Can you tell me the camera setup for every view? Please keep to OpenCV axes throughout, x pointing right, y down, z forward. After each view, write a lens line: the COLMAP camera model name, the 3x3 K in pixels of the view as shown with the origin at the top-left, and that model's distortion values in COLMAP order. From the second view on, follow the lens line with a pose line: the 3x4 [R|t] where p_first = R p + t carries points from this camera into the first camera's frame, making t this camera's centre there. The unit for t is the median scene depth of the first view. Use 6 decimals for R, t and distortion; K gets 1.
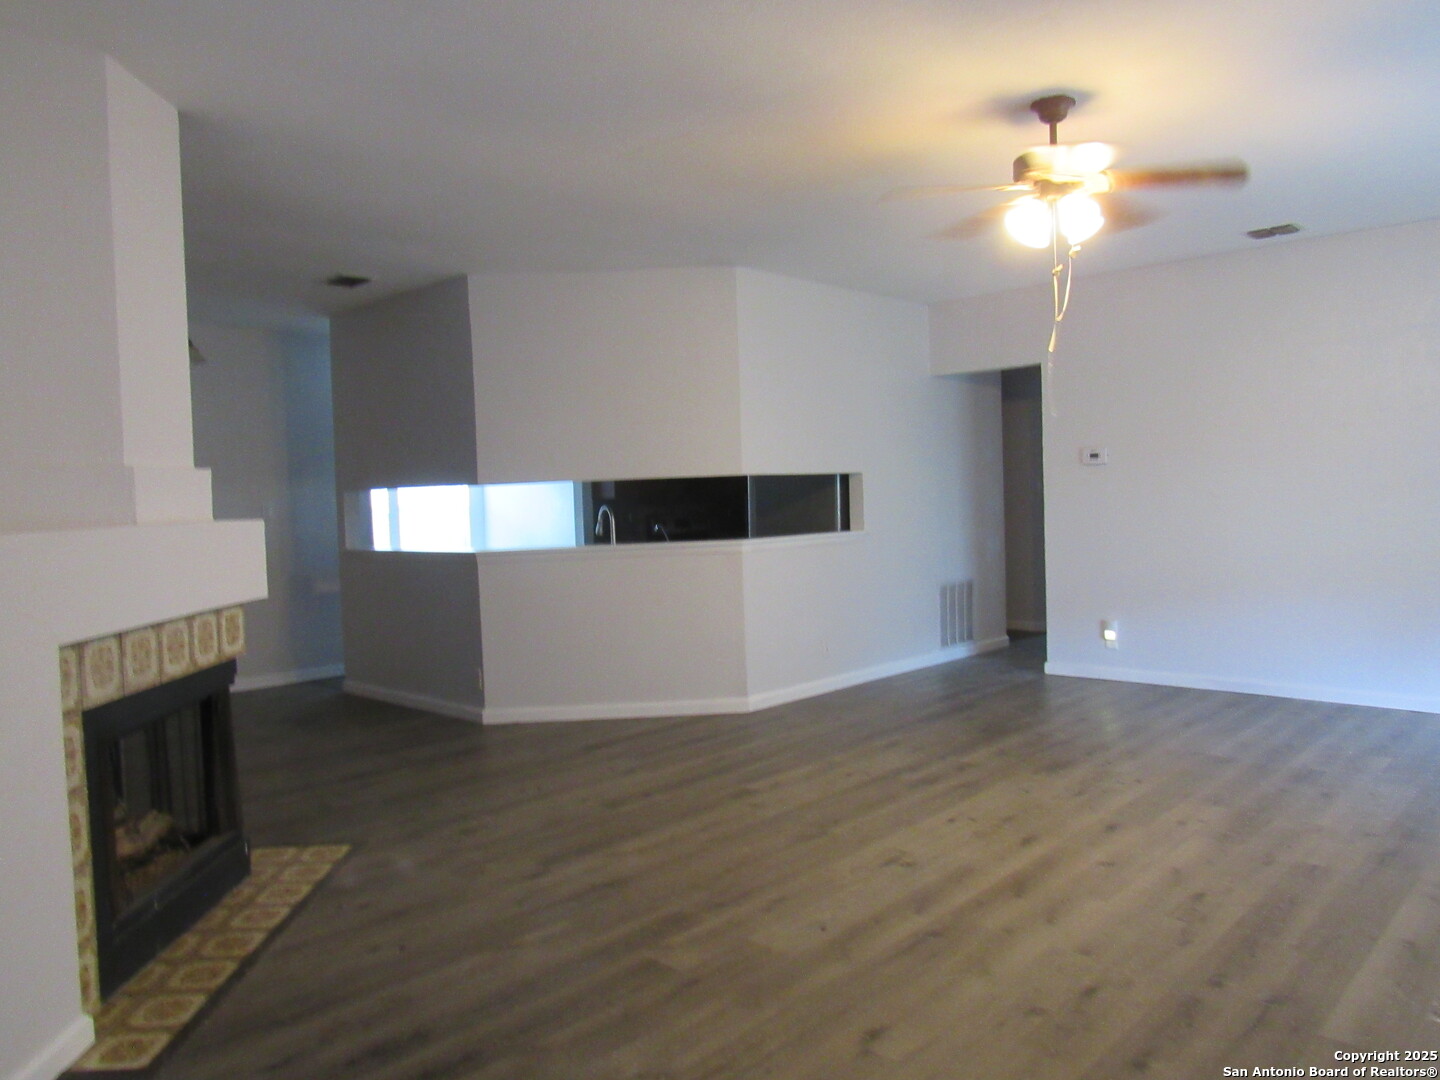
lens RADIAL K [[1031.4, 0, 720.7], [0, 1031.4, 540.7], [0, 0, 1]] dist [-0.028807, 0.007223]
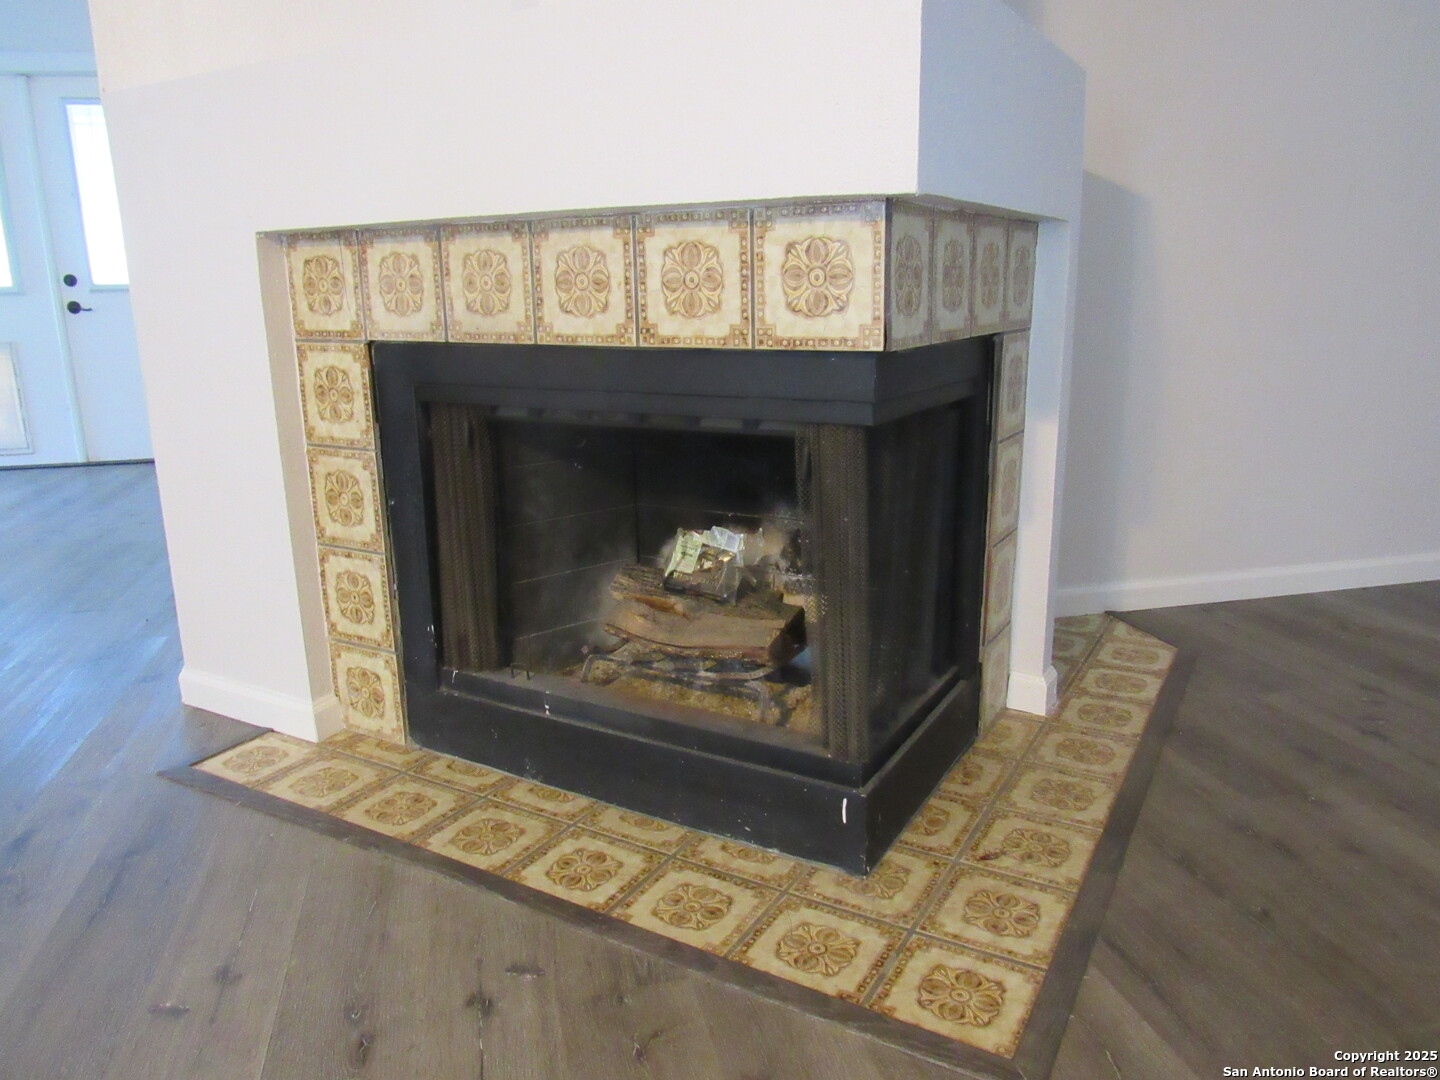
lens RADIAL K [[1031.4, 0, 723.4], [0, 1031.4, 538.6], [0, 0, 1]] dist [-0.028807, 0.007223]
pose [[-0.534244, 0.240917, -0.810273, -0.127480], [-0.005499, 0.957518, 0.288322, 0.075732], [0.845312, 0.158490, -0.510223, 1.294667]]
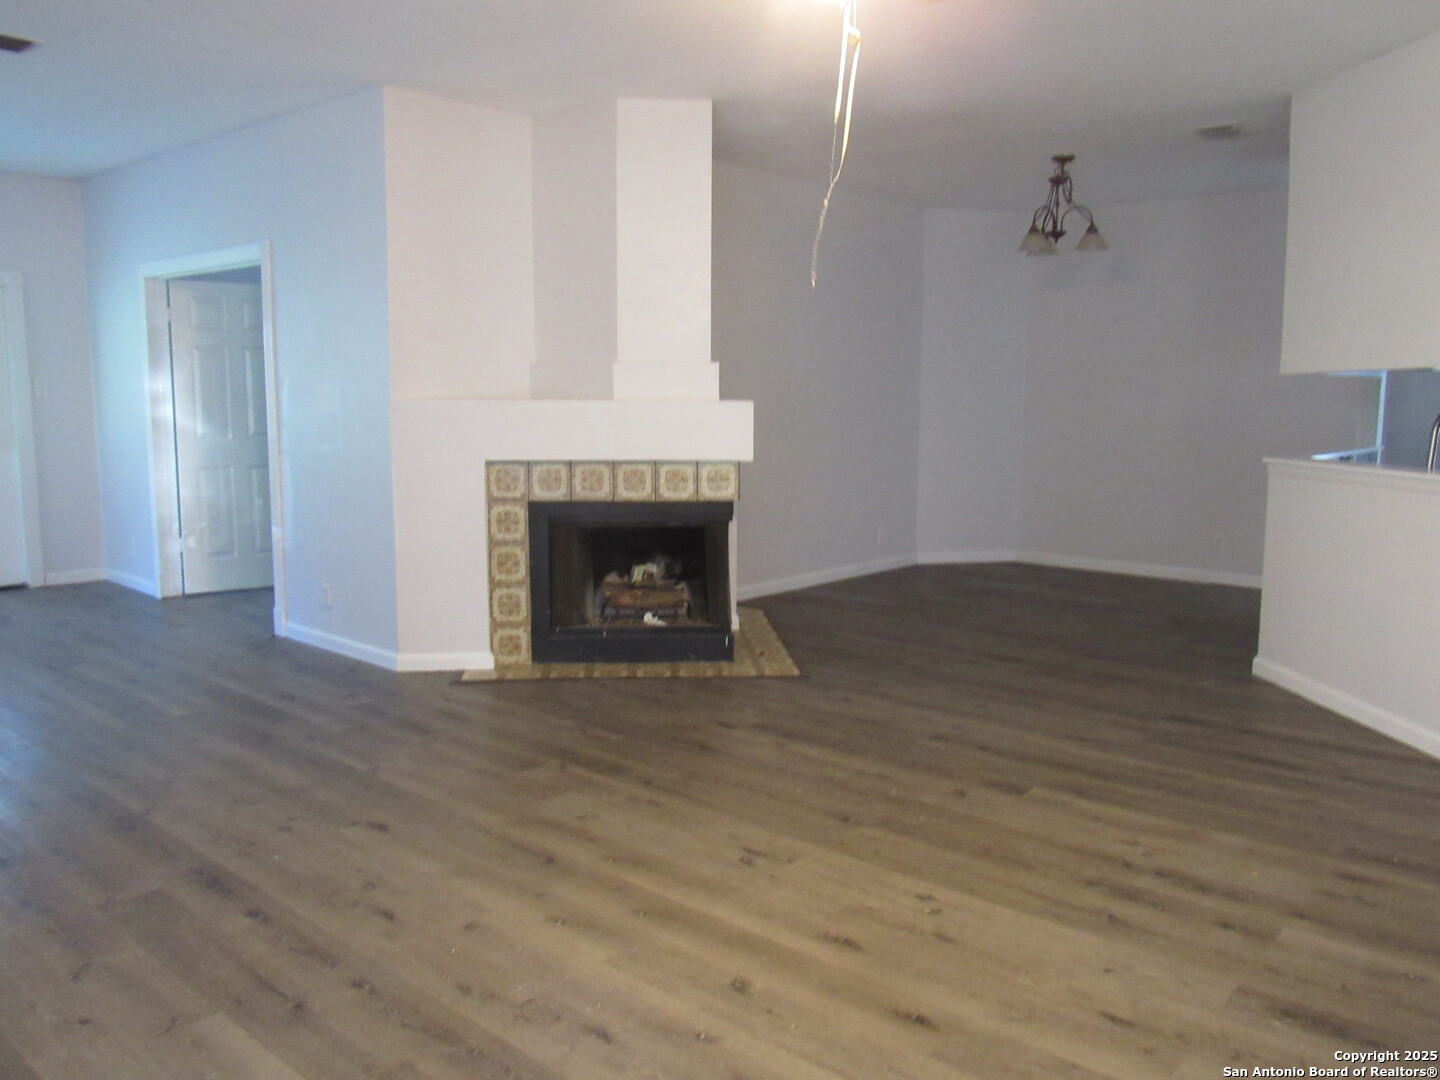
lens RADIAL K [[1138.4, 0, 724.9], [0, 1138.4, 528.4], [0, 0, 1]] dist [-0.041661, 0.004387]
pose [[0.034742, 0.153779, -0.987494, 1.140586], [-0.047950, 0.987209, 0.152047, -0.089582], [0.998245, 0.042068, 0.041672, 1.035645]]
